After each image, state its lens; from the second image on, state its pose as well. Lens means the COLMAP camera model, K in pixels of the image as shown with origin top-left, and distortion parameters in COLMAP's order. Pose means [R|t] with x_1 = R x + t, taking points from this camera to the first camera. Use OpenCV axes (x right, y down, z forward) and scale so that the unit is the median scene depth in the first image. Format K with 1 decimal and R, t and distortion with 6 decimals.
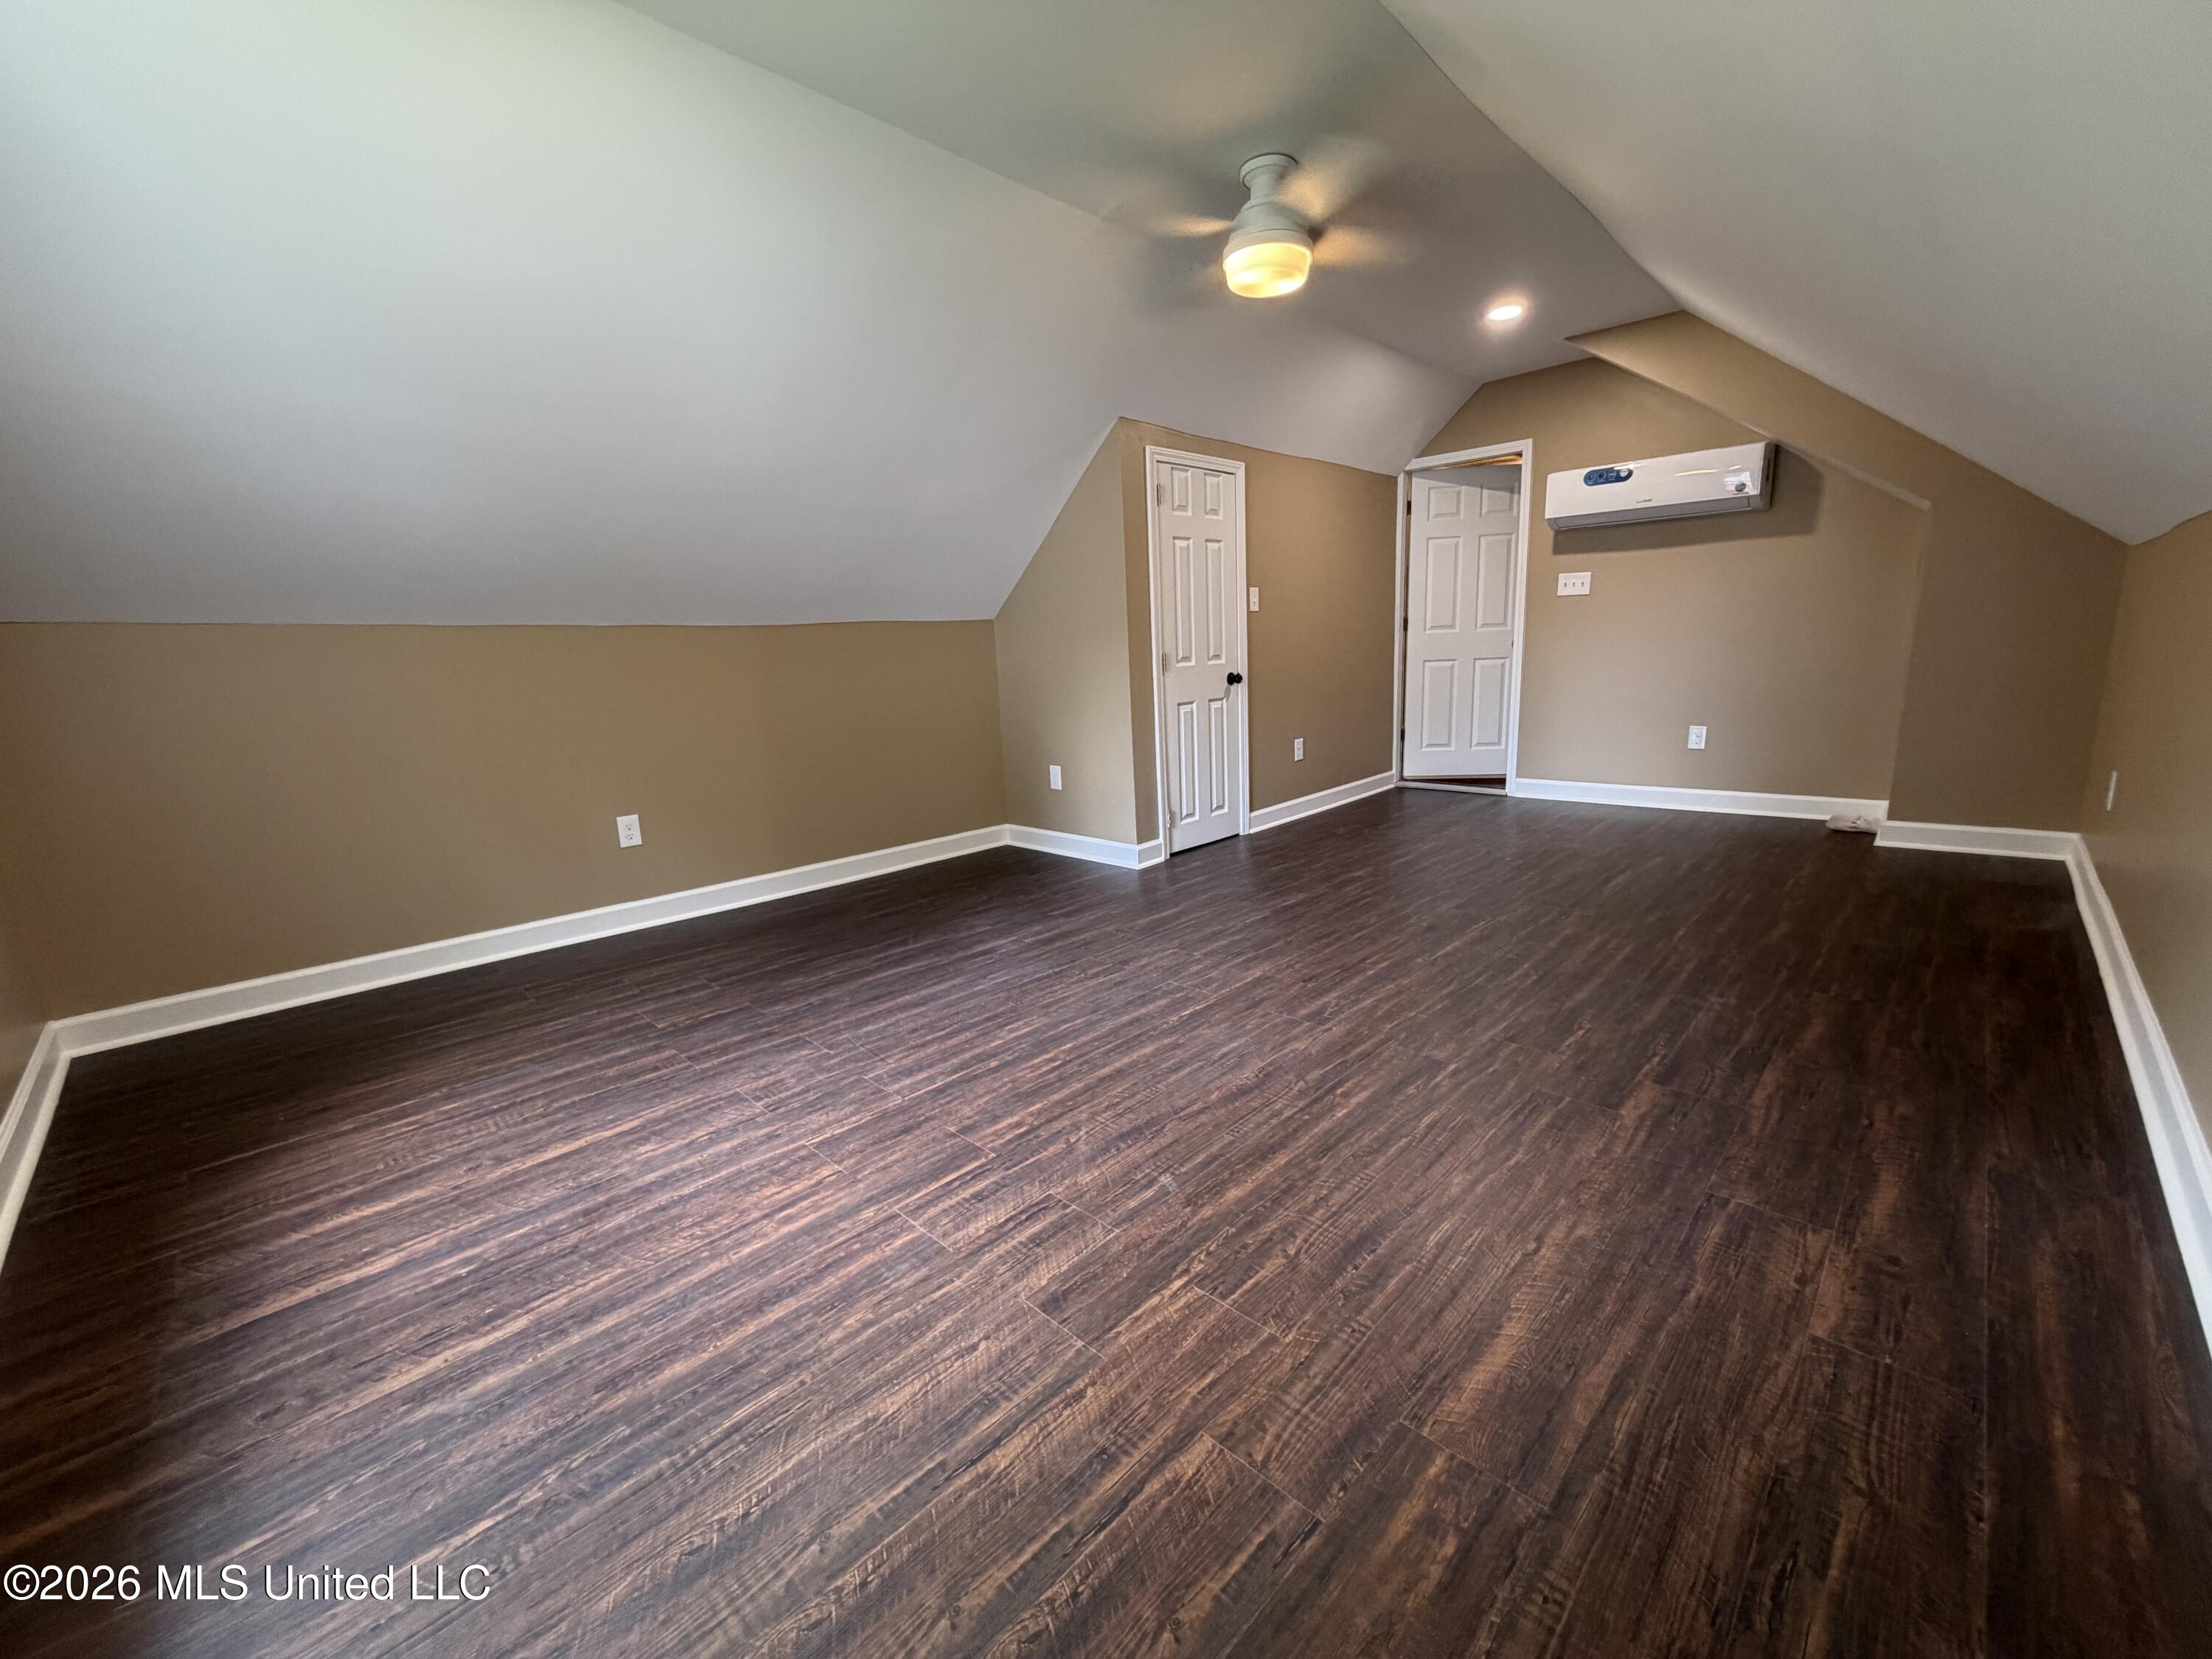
lens RADIAL K [[882.0, 0, 1108.4], [0, 882.0, 829.8], [0, 0, 1]] dist [-0.000765, 0.000133]
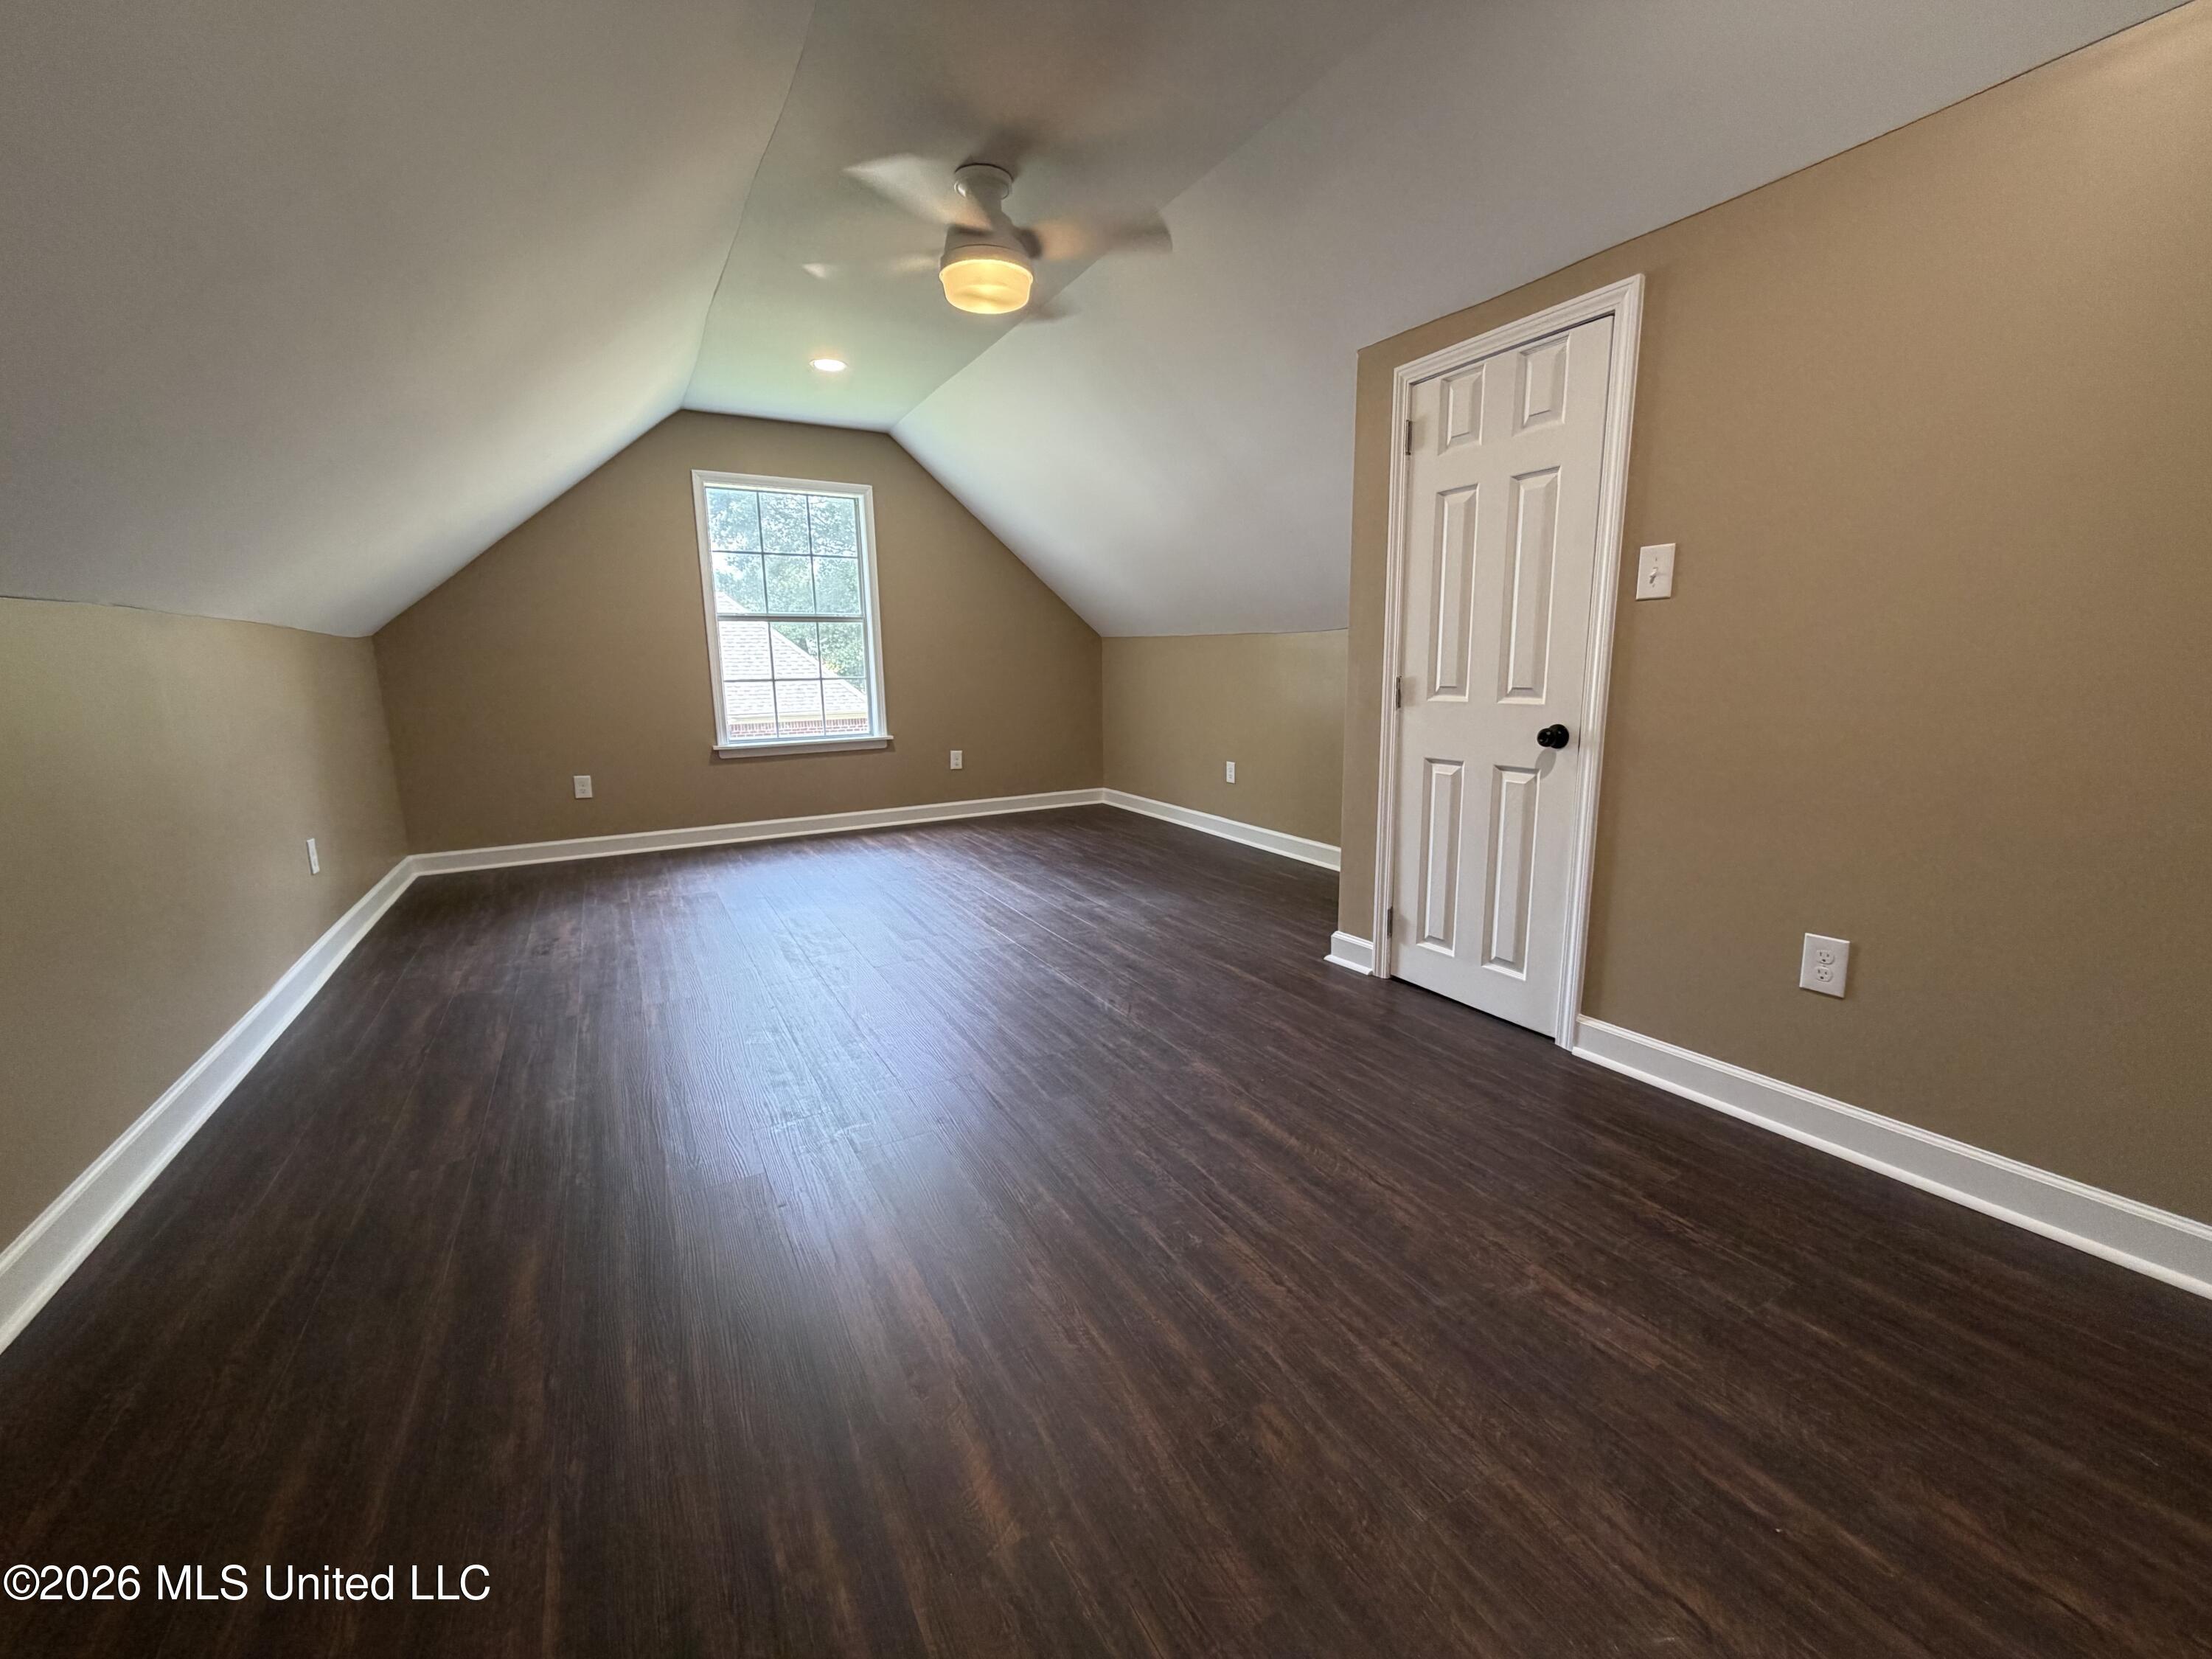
lens RADIAL K [[882.0, 0, 1109.8], [0, 882.0, 824.9], [0, 0, 1]] dist [-0.000765, 0.000133]
pose [[-0.273299, 0.226268, -0.934939, 0.827253], [-0.162081, 0.947213, 0.276618, -0.262980], [0.948176, 0.227135, -0.222199, 1.042891]]
